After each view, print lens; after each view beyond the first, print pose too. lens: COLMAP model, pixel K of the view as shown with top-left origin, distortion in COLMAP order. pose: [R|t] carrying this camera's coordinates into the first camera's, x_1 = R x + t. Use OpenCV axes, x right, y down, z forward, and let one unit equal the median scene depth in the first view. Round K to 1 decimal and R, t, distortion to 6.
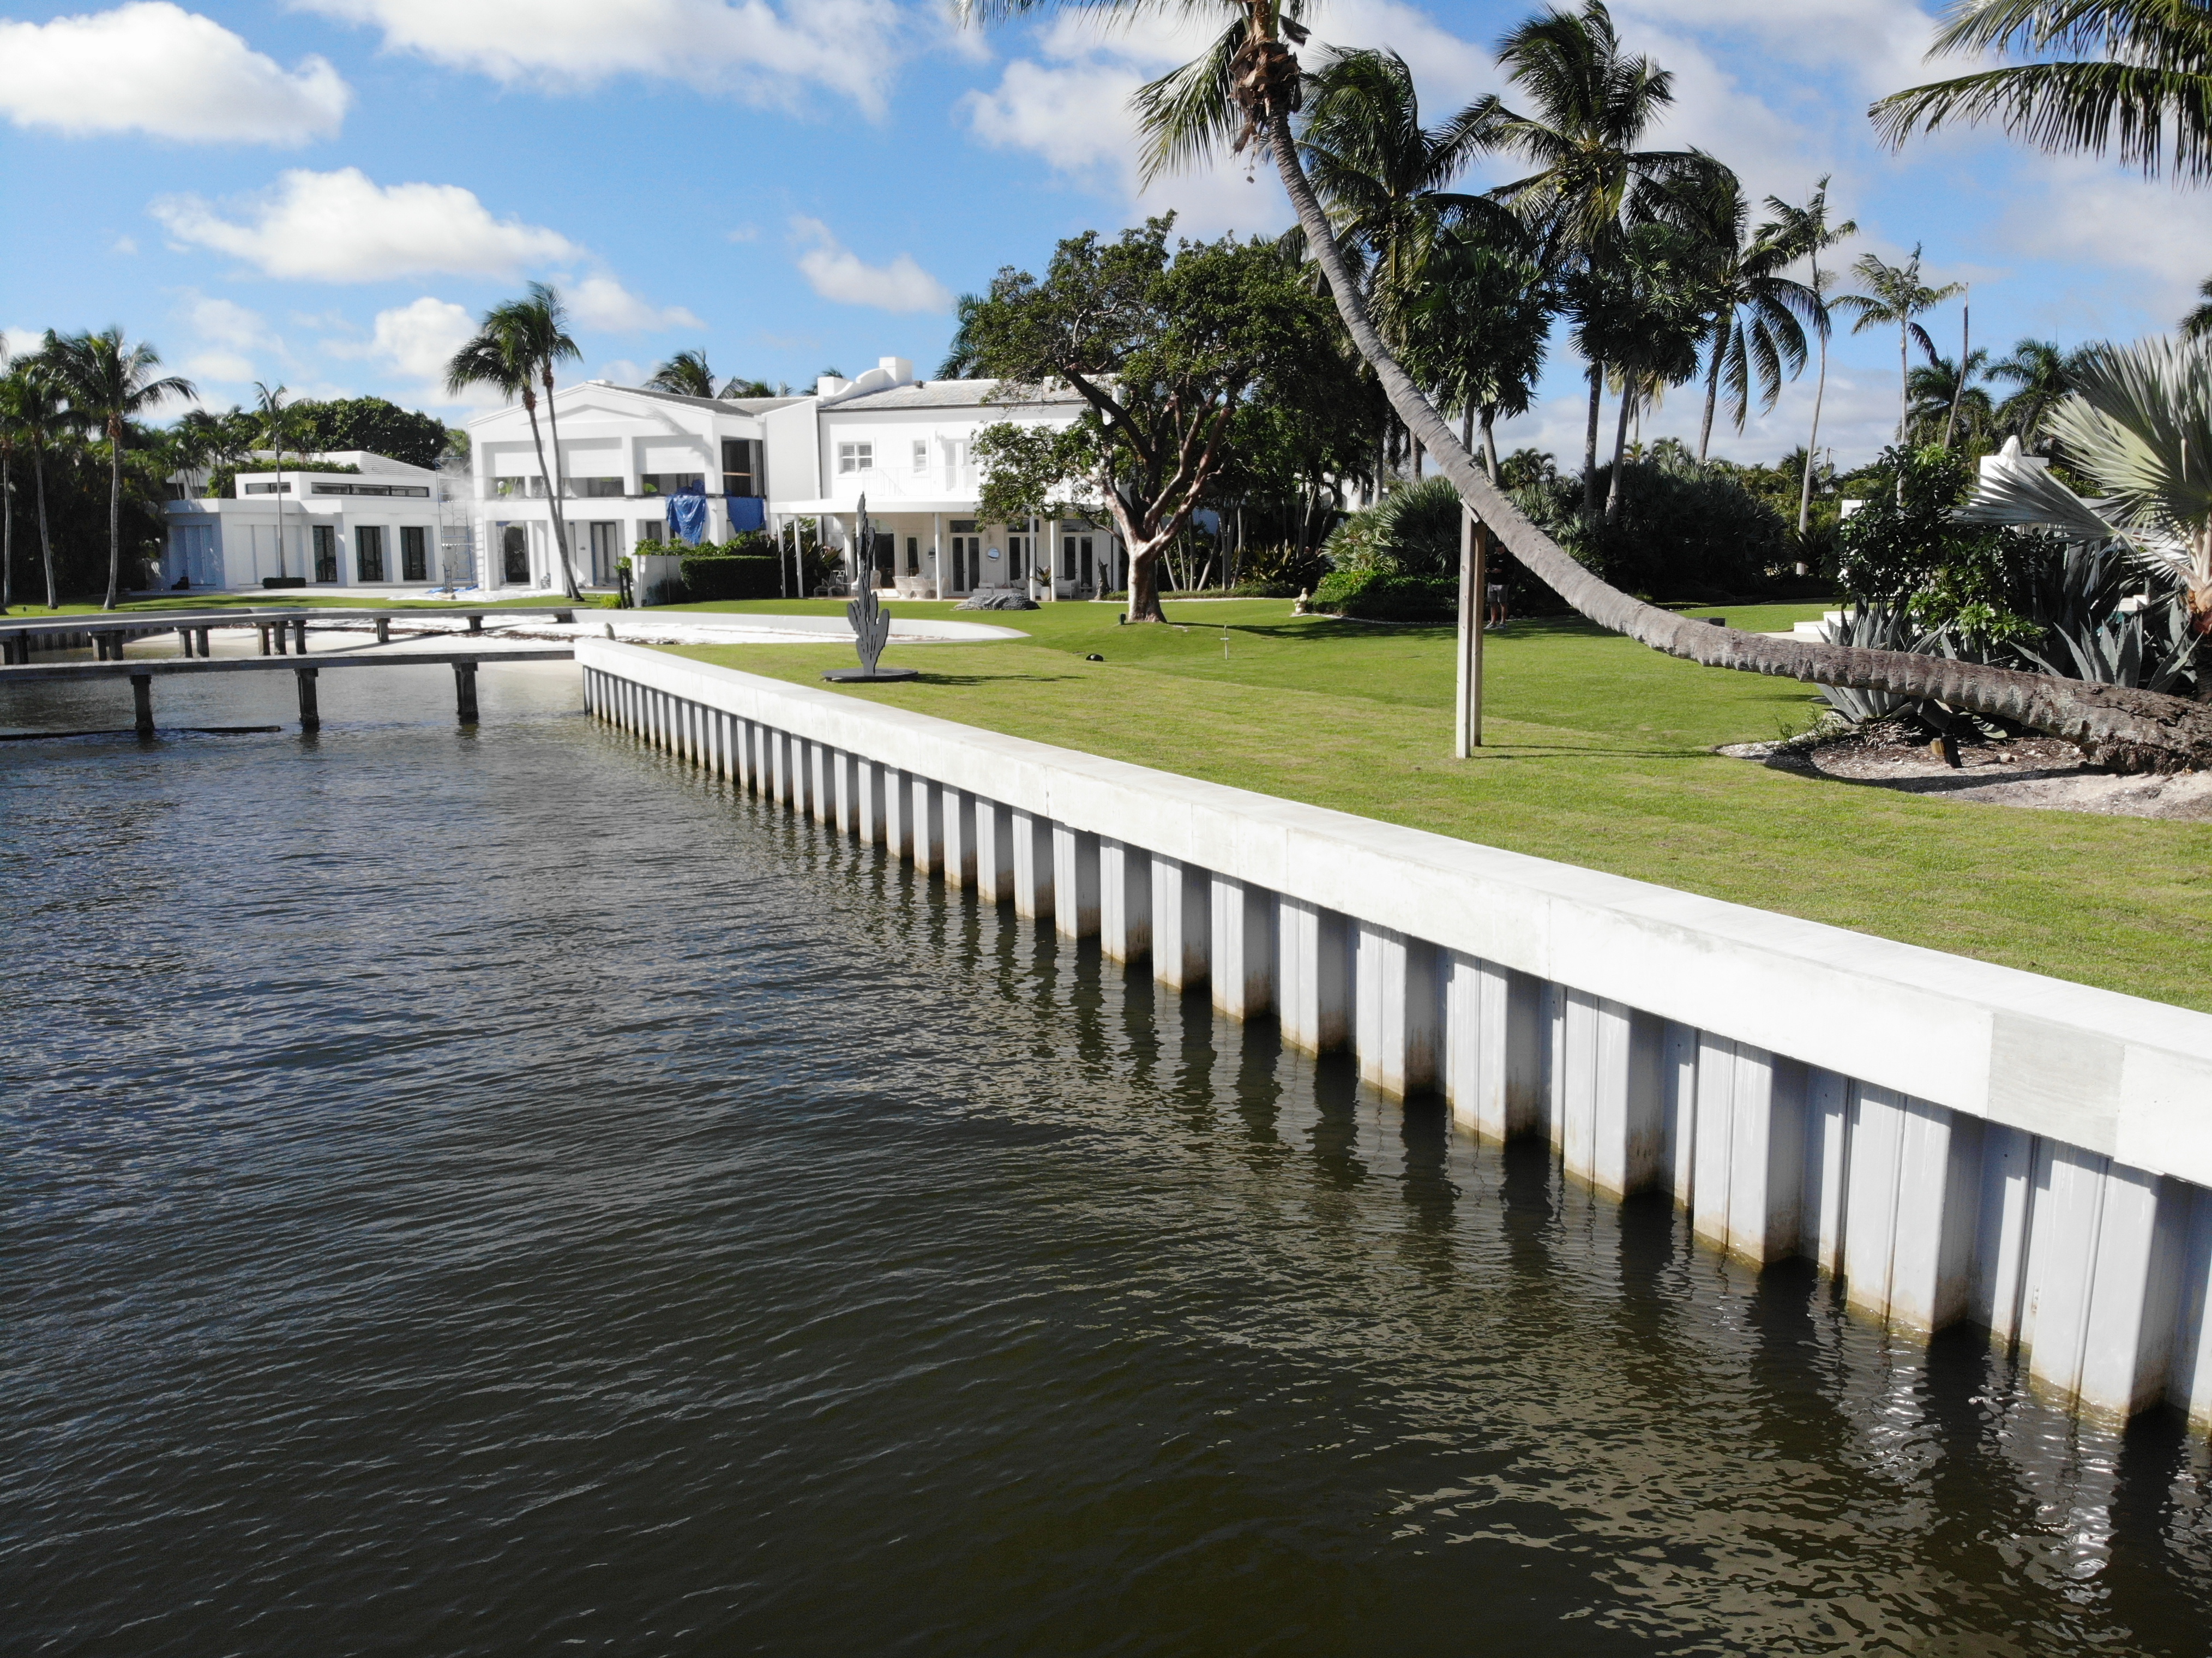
lens RADIAL K [[1691.9, 0, 1041.8], [0, 1691.9, 827.8], [0, 0, 1]] dist [0.148688, -0.298061]
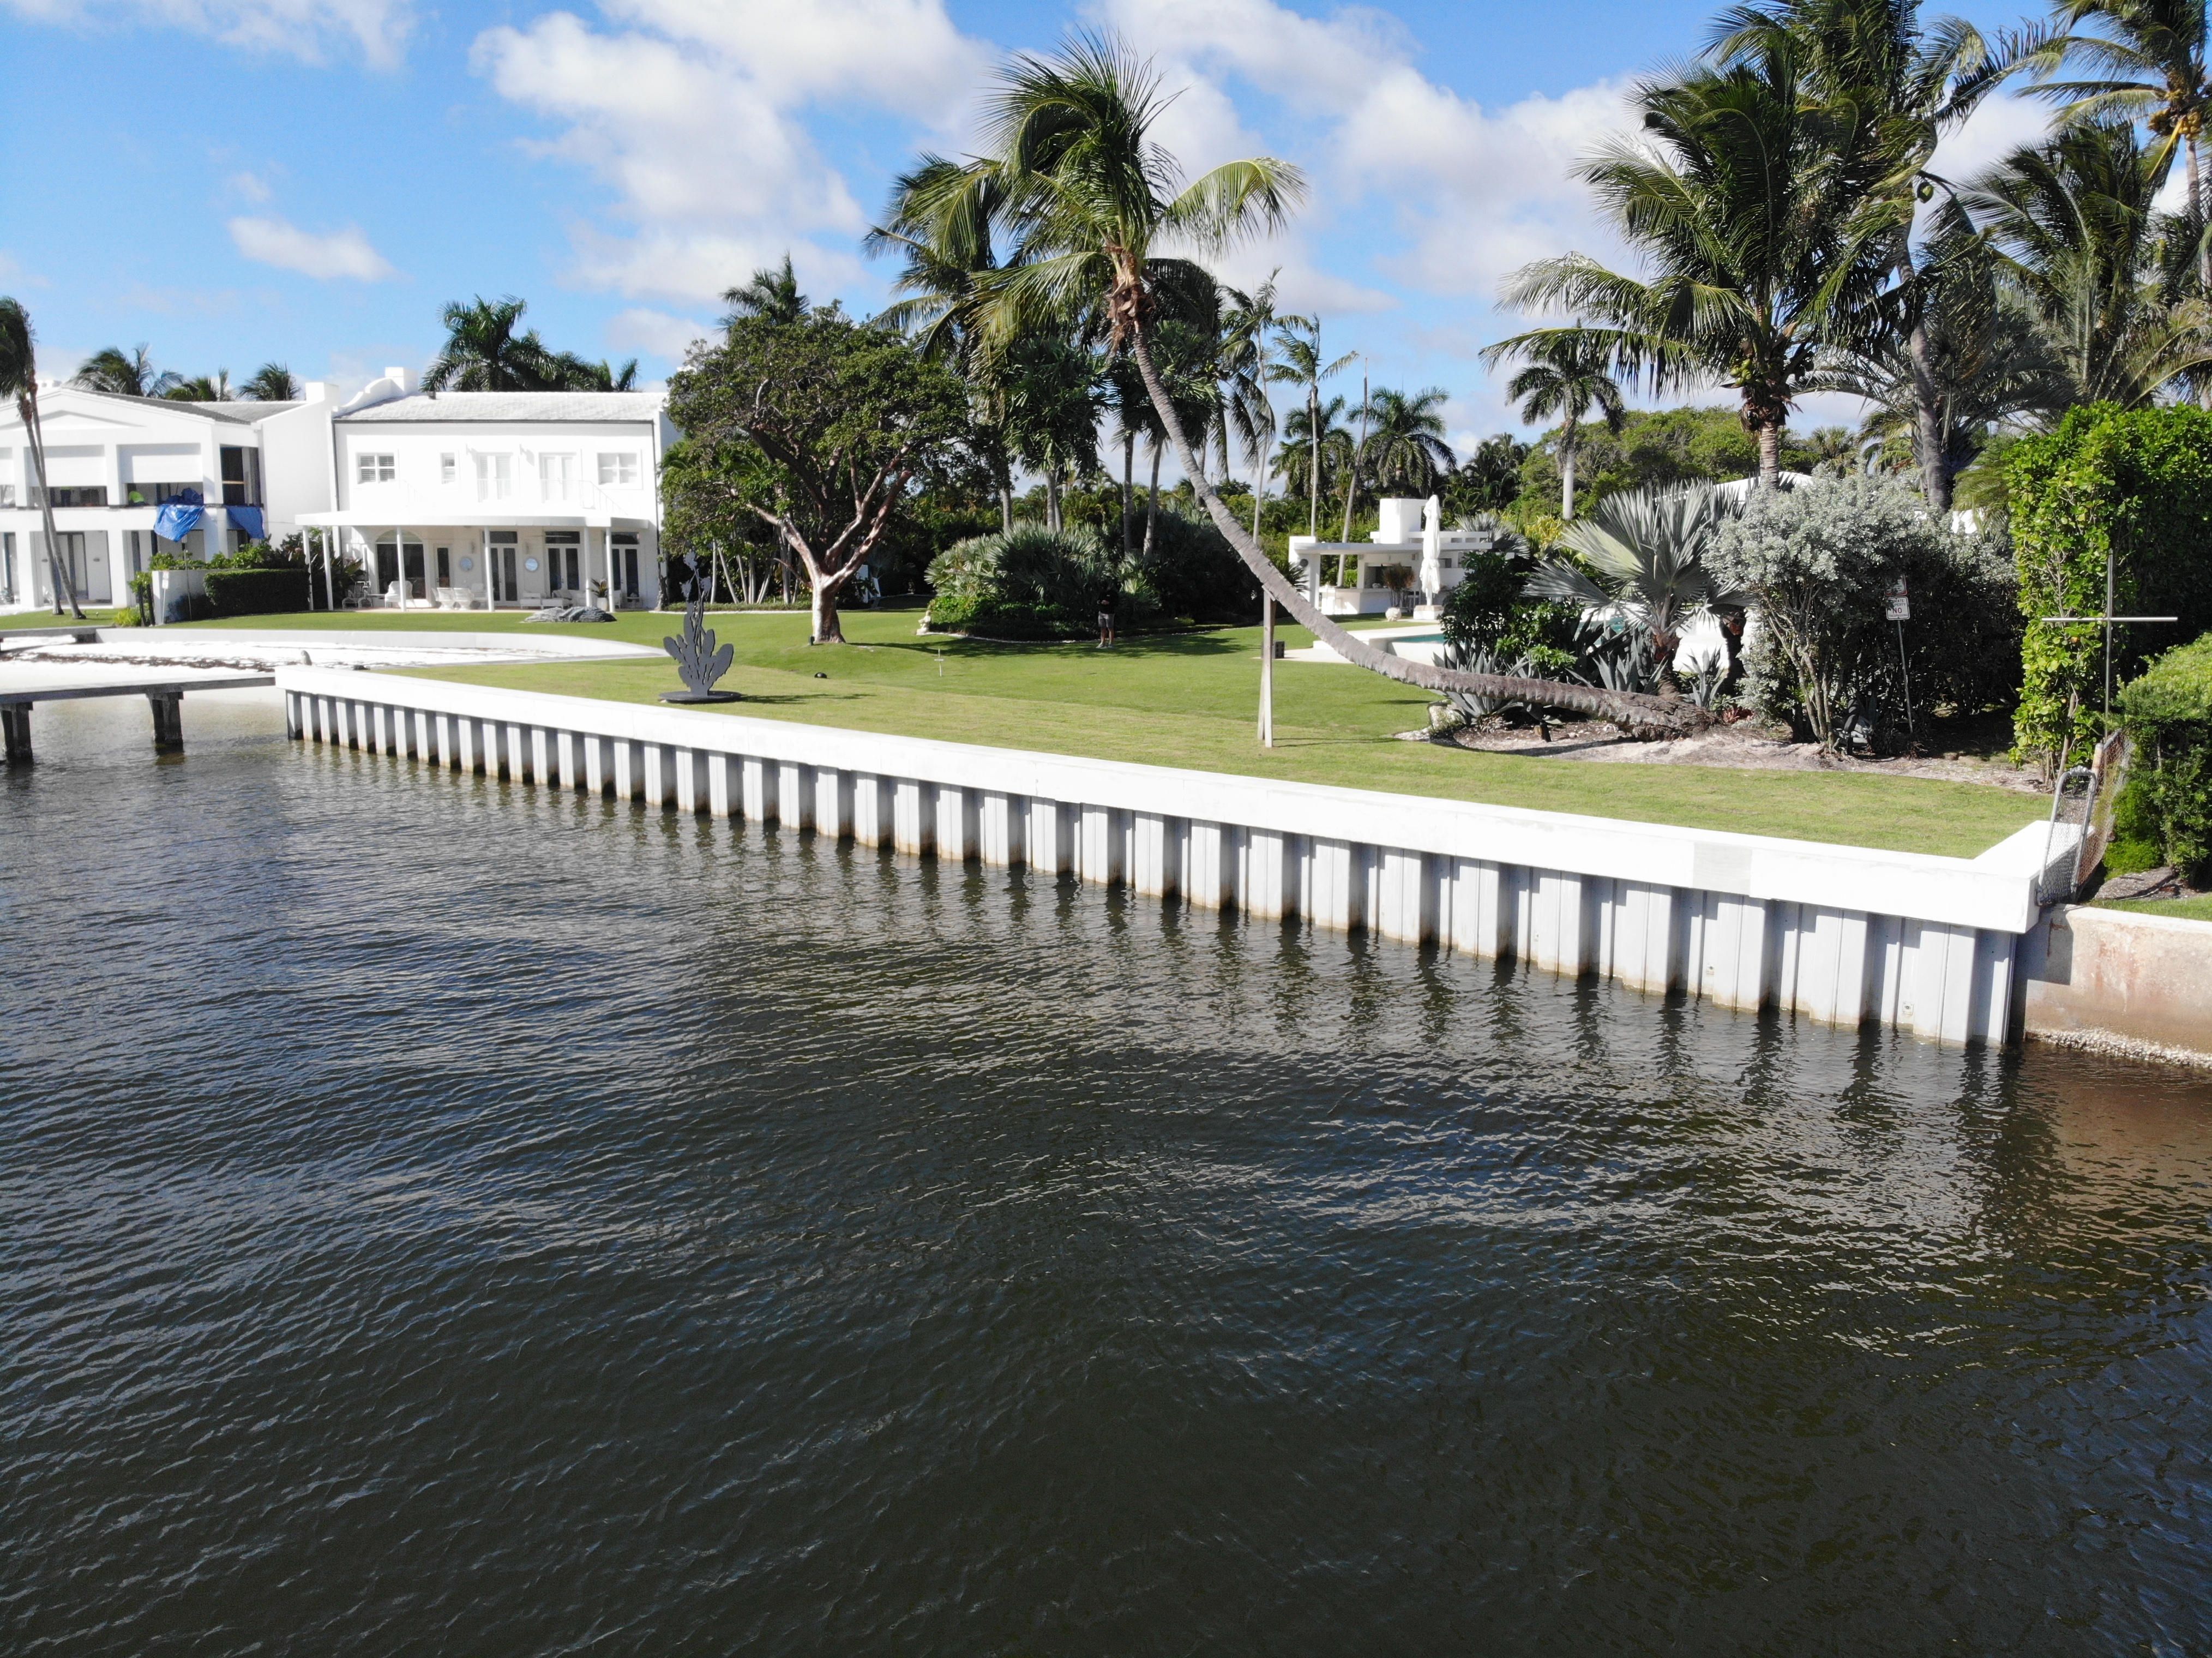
lens RADIAL K [[1671.4, 0, 1105.1], [0, 1671.4, 869.3], [0, 0, 1]] dist [0.033997, -0.110148]
pose [[0.930670, -0.063617, 0.360287, -0.090326], [0.053222, 0.997832, 0.038712, 0.000800], [-0.361968, -0.016853, 0.932038, -0.075571]]
